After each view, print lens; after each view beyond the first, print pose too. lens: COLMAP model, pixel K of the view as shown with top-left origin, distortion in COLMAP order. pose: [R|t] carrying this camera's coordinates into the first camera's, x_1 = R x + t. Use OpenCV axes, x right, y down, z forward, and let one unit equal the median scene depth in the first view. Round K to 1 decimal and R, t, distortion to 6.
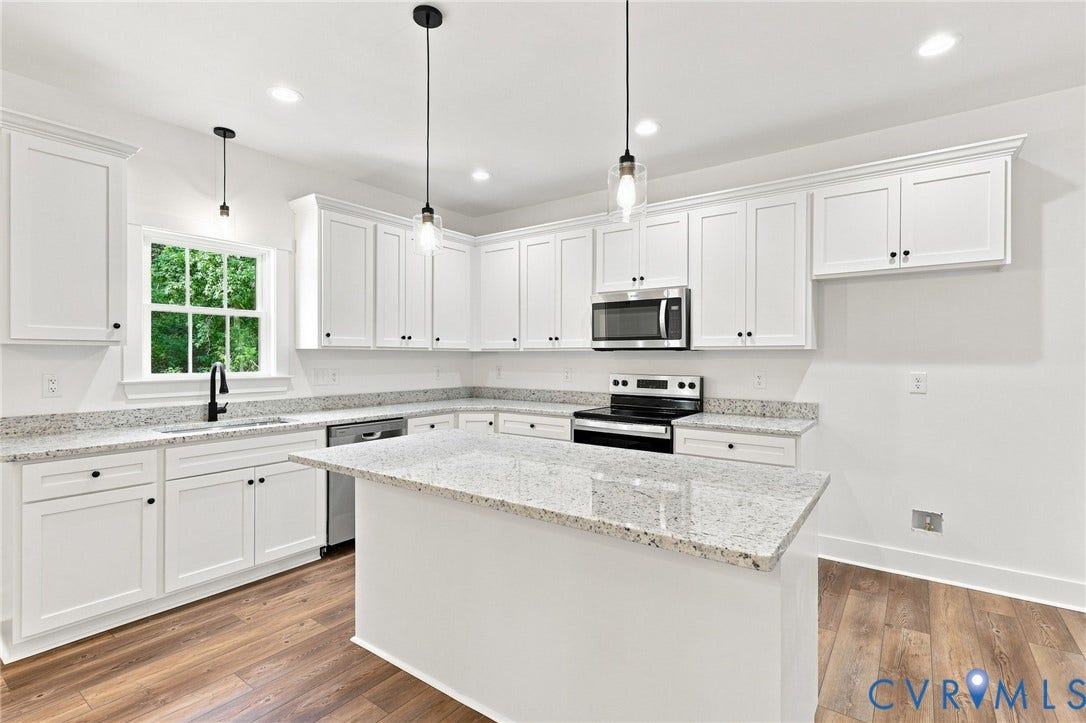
lens RADIAL K [[513.1, 0, 537.3], [0, 513.1, 359.4], [0, 0, 1]] dist [-0.000611, 0.000037]
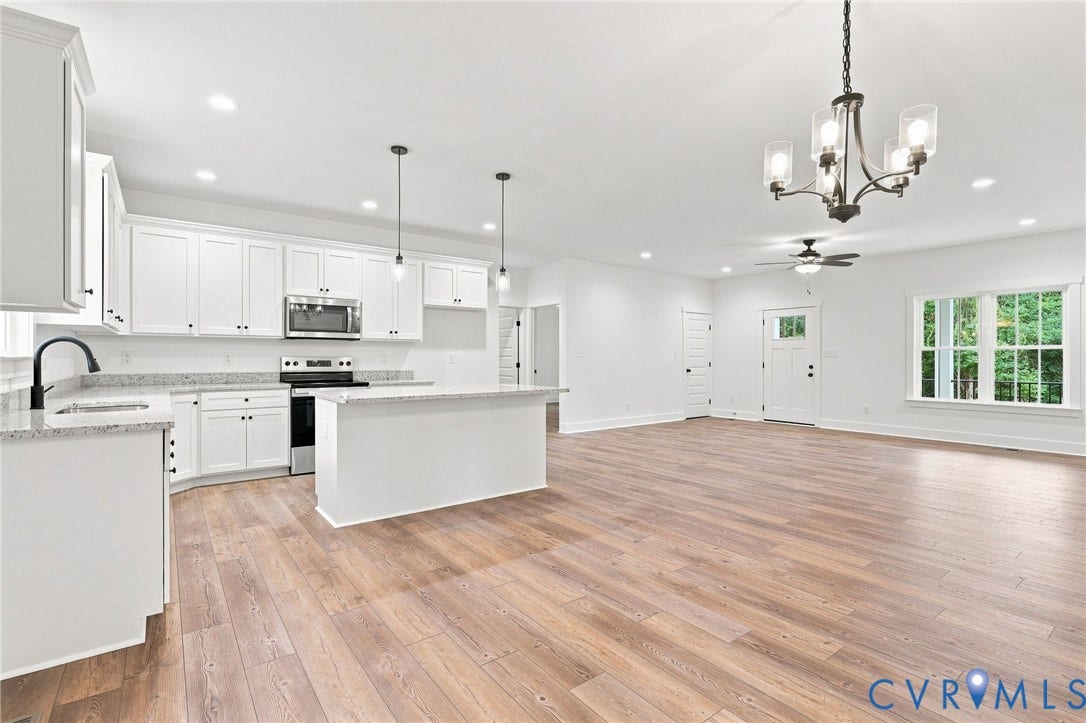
lens RADIAL K [[513.1, 0, 537.3], [0, 513.1, 359.4], [0, 0, 1]] dist [-0.000611, 0.000037]
pose [[0.294889, -0.004446, 0.955521, -0.996745], [0.003108, 0.999988, 0.003693, 0.035109], [-0.955526, 0.001881, 0.294899, 0.003695]]
